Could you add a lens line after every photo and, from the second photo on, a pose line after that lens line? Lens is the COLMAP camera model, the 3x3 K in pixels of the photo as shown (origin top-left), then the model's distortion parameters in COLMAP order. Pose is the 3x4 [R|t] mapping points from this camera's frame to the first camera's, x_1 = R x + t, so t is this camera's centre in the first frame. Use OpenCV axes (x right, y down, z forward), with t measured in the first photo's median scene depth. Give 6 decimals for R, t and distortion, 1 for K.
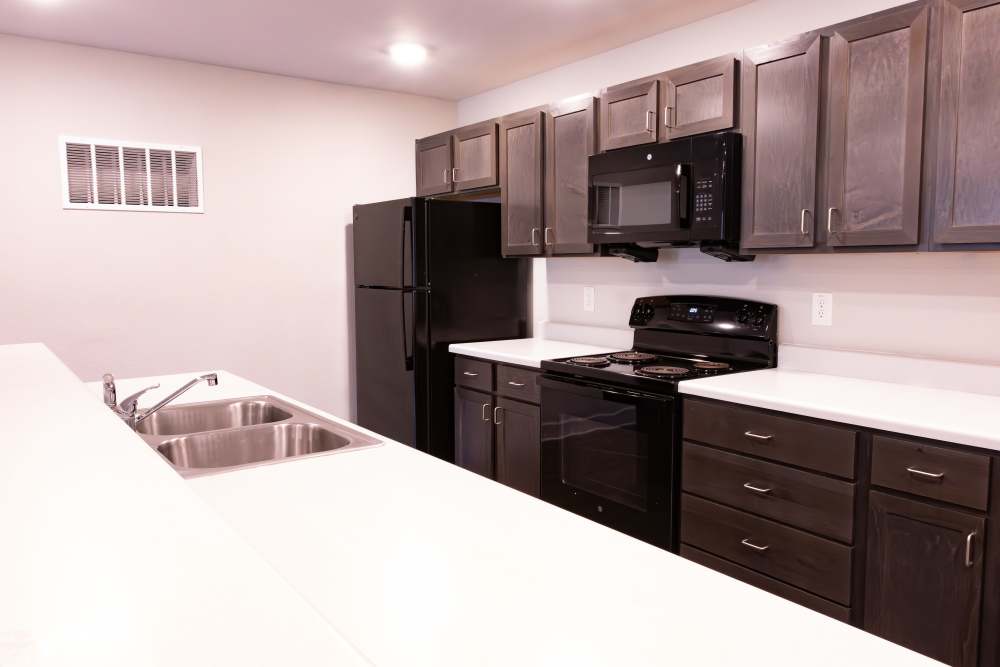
lens RADIAL K [[761.4, 0, 502.5], [0, 761.4, 334.1], [0, 0, 1]] dist [0.034613, 0.014033]
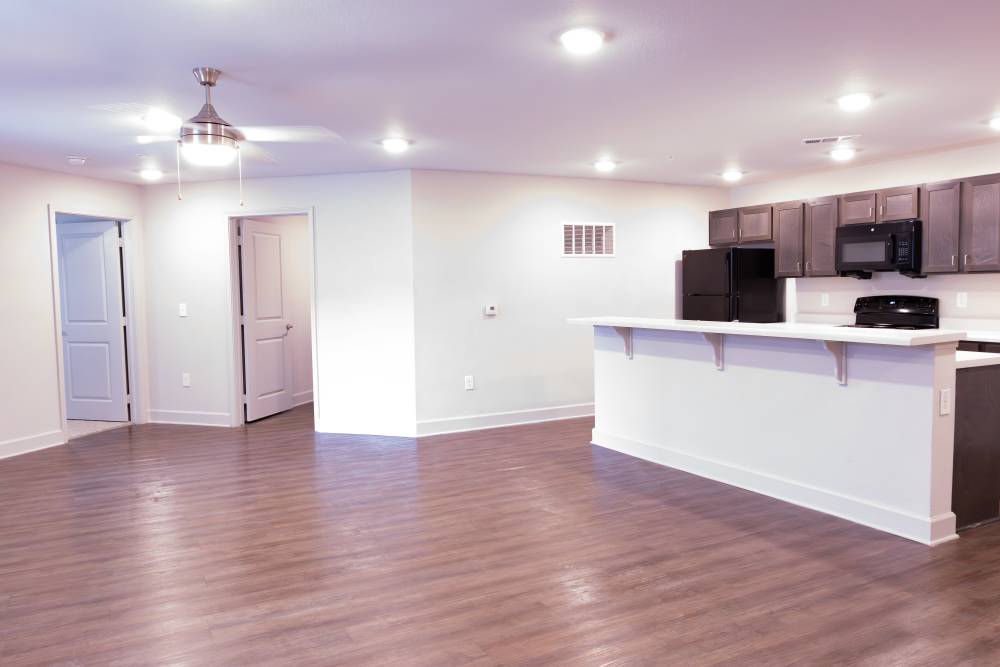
lens RADIAL K [[761.4, 0, 501.6], [0, 761.4, 334.8], [0, 0, 1]] dist [0.034613, 0.014033]
pose [[0.990353, 0.004050, -0.138508, -0.504848], [-0.008172, 0.999540, -0.029204, 0.124767], [0.138326, 0.030054, 0.989931, -1.187514]]
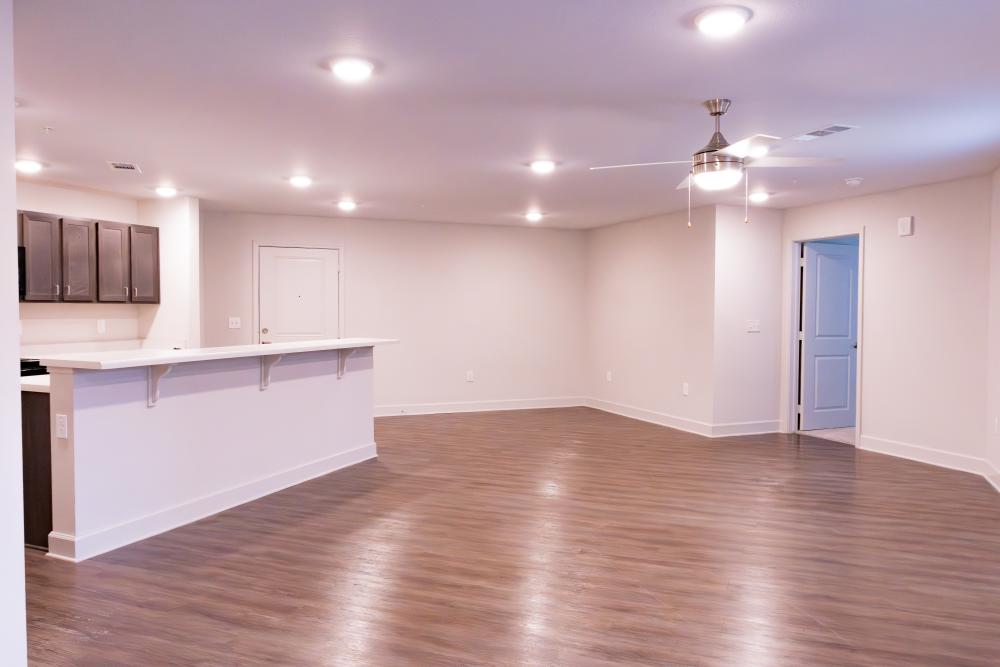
lens RADIAL K [[761.4, 0, 500.5], [0, 761.4, 332.1], [0, 0, 1]] dist [0.034613, 0.014033]
pose [[-0.544417, -0.012861, 0.838716, -2.056320], [0.081190, 0.994380, 0.067950, -0.061270], [-0.834876, 0.105089, -0.540313, 1.025829]]
